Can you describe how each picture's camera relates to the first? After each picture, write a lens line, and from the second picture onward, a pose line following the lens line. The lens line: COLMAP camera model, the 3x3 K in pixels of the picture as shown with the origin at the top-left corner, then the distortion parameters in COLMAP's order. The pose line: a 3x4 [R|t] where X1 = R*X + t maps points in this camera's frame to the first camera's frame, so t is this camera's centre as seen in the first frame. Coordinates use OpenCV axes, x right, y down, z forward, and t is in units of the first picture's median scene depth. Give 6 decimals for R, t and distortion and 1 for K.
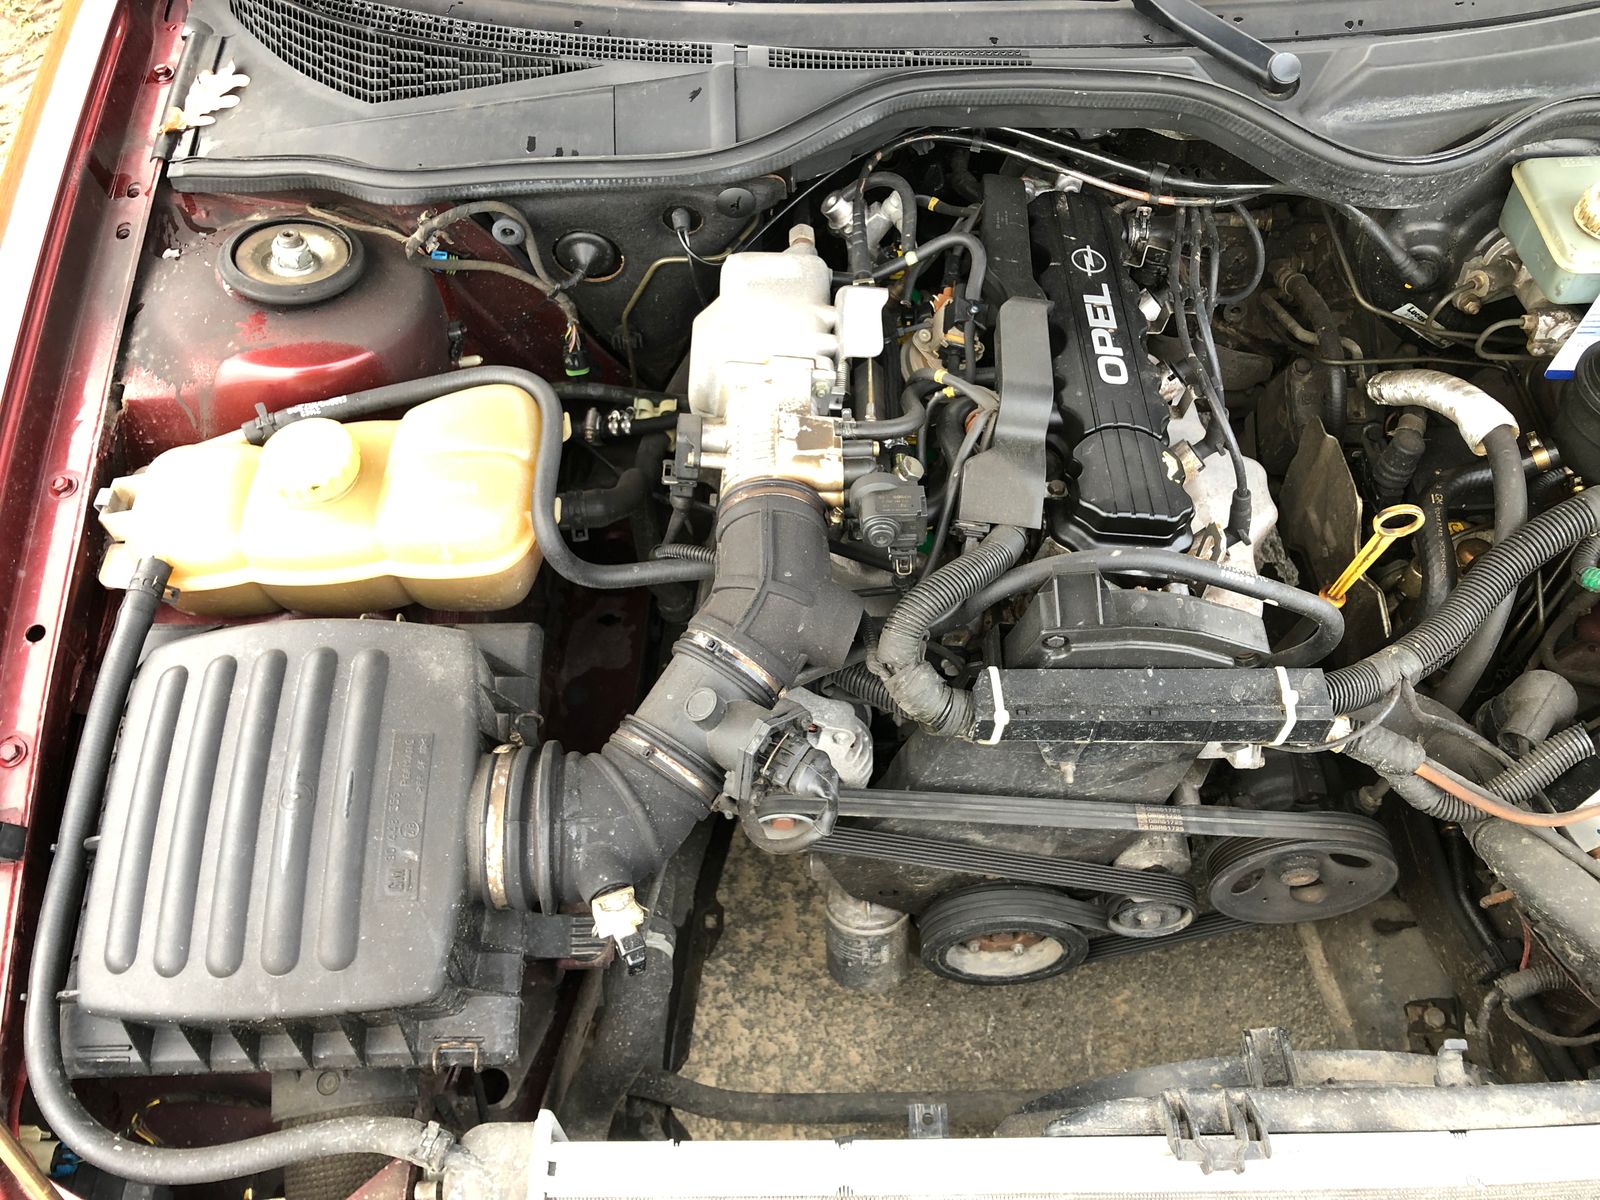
lens RADIAL K [[1315.7, 0, 798.3], [0, 1315.7, 596.2], [0, 0, 1]] dist [-0.015853, 0.015074]
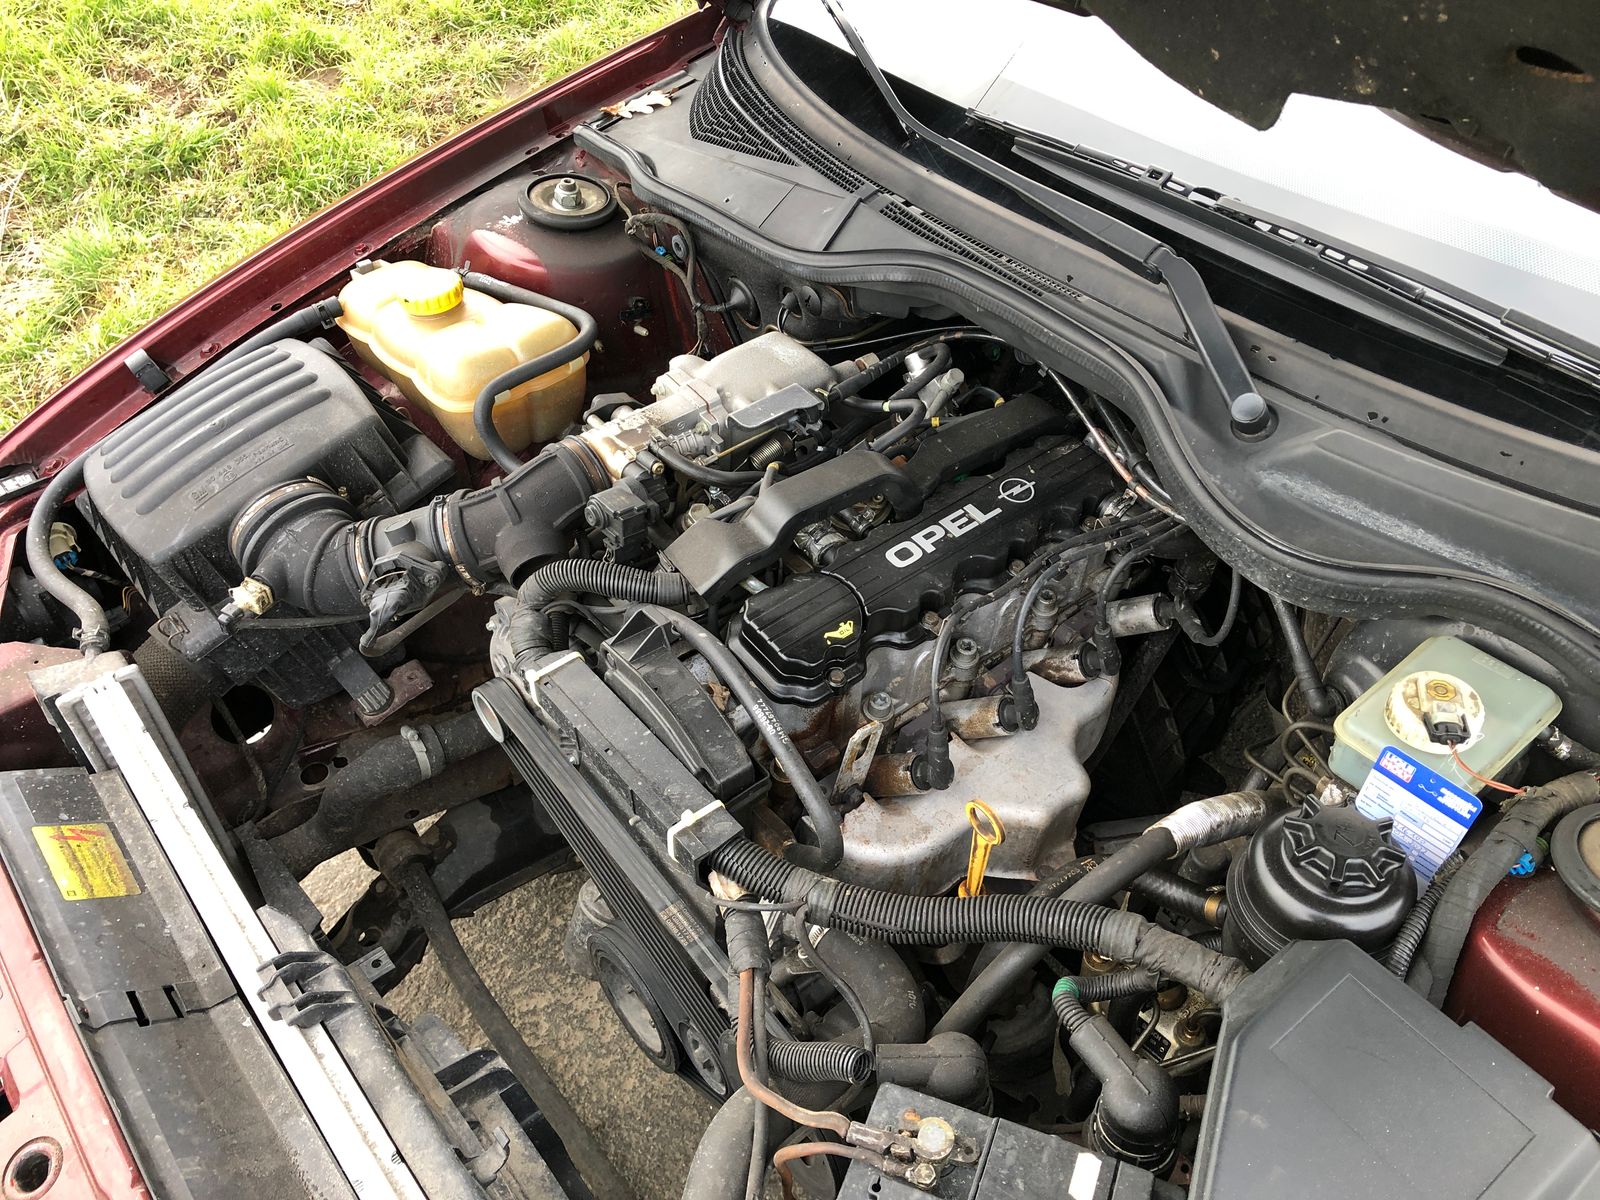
lens RADIAL K [[1315.7, 0, 797.2], [0, 1315.7, 601.9], [0, 0, 1]] dist [-0.015853, 0.015074]
pose [[0.613928, 0.523691, -0.590626, 0.802626], [-0.620257, 0.782842, 0.049396, -0.136926], [0.488235, 0.336014, 0.805432, 0.121158]]
